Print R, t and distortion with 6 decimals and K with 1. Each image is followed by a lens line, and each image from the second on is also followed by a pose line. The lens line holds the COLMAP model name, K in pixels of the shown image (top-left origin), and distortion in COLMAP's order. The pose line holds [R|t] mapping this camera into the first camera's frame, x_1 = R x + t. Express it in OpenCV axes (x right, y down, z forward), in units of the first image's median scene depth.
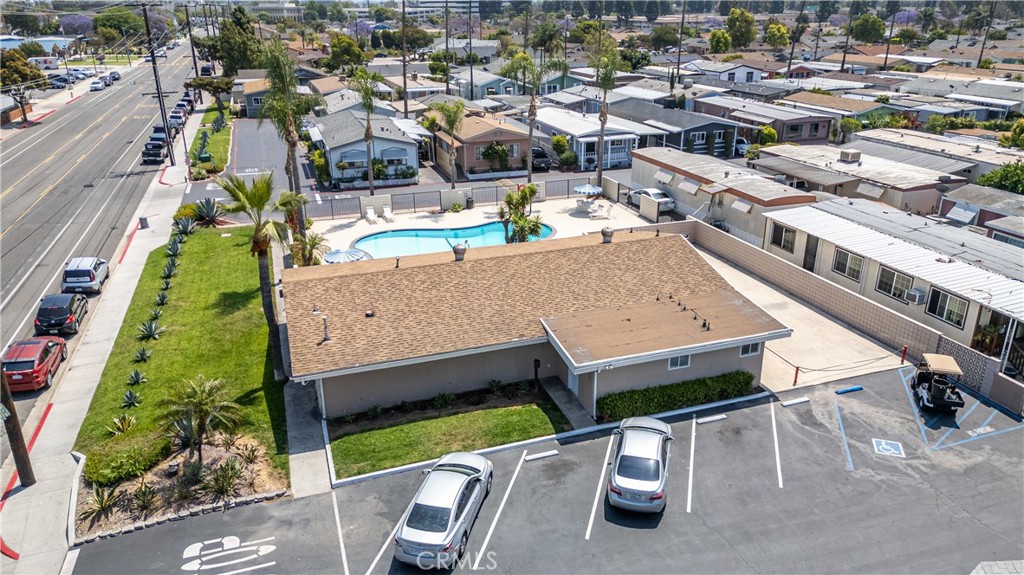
lens RADIAL K [[711.6, 0, 516.1], [0, 711.6, 281.6], [0, 0, 1]] dist [0.062222, -0.055278]
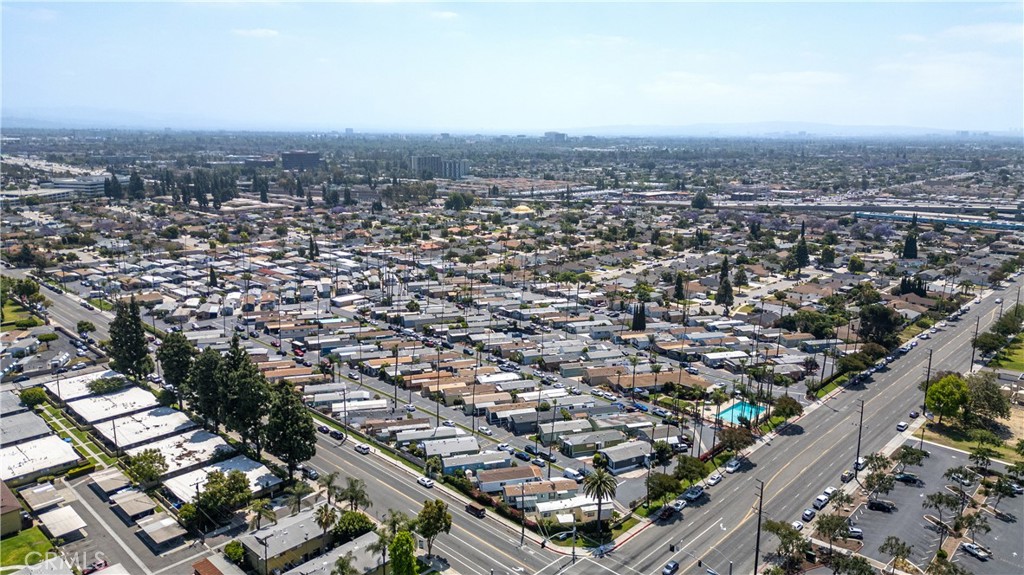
lens RADIAL K [[711.6, 0, 516.1], [0, 711.6, 281.6], [0, 0, 1]] dist [0.062222, -0.055278]
pose [[0.889949, -0.086148, 0.447850, 0.136324], [0.153330, 0.981353, -0.115918, 1.170828], [-0.429512, 0.171830, 0.886563, -6.896022]]
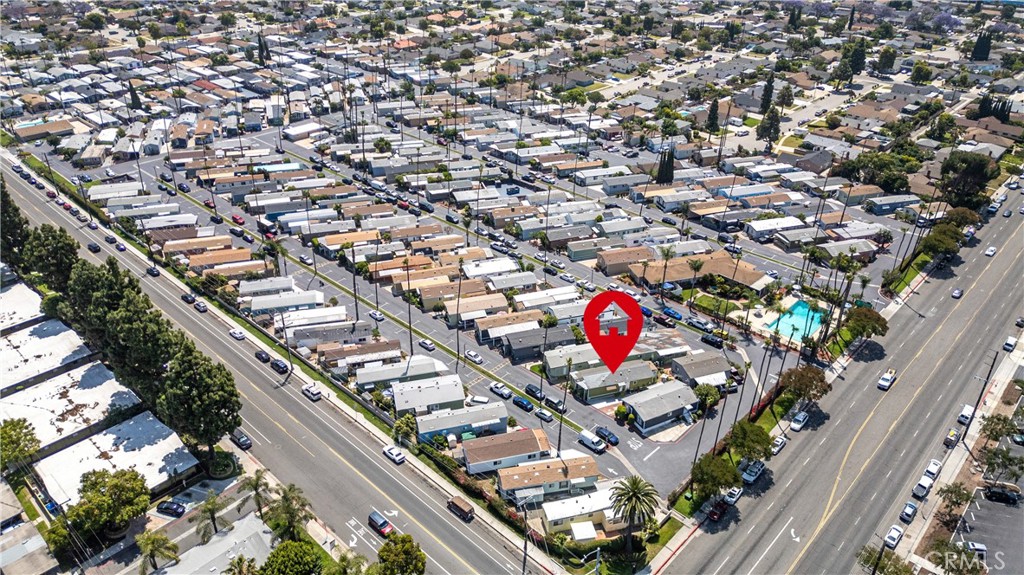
lens RADIAL K [[711.6, 0, 516.1], [0, 711.6, 281.6], [0, 0, 1]] dist [0.062222, -0.055278]
pose [[0.885391, -0.222150, 0.408328, 0.670144], [0.154222, 0.969042, 0.192802, 0.628133], [-0.438518, -0.107732, 0.892242, -5.940541]]
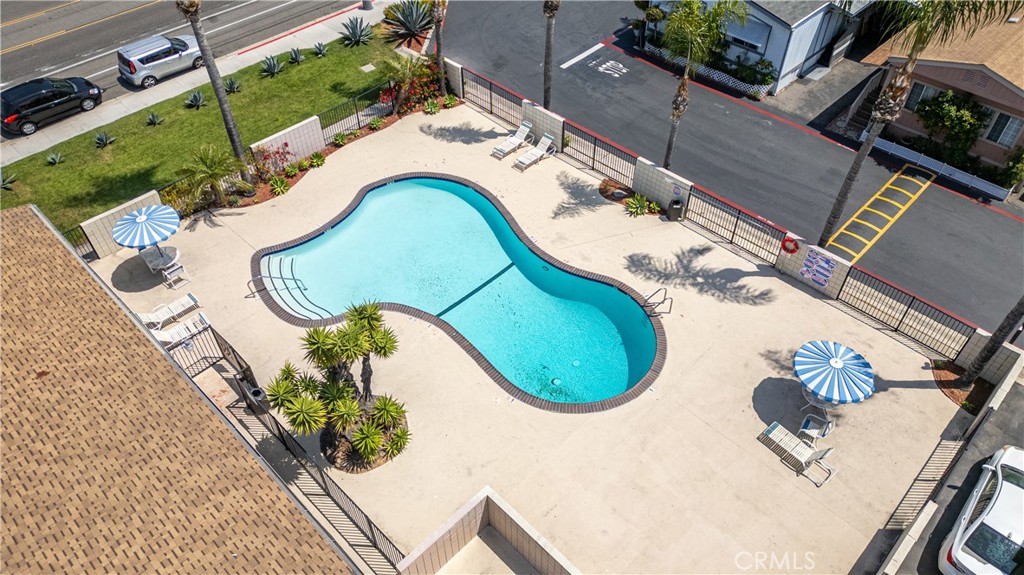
lens RADIAL K [[711.6, 0, 516.1], [0, 711.6, 281.6], [0, 0, 1]] dist [0.062222, -0.055278]
pose [[0.443151, 0.639802, -0.627910, 0.228419], [-0.315938, 0.766968, 0.558519, -0.316337], [0.838928, -0.049128, 0.542020, 0.655174]]
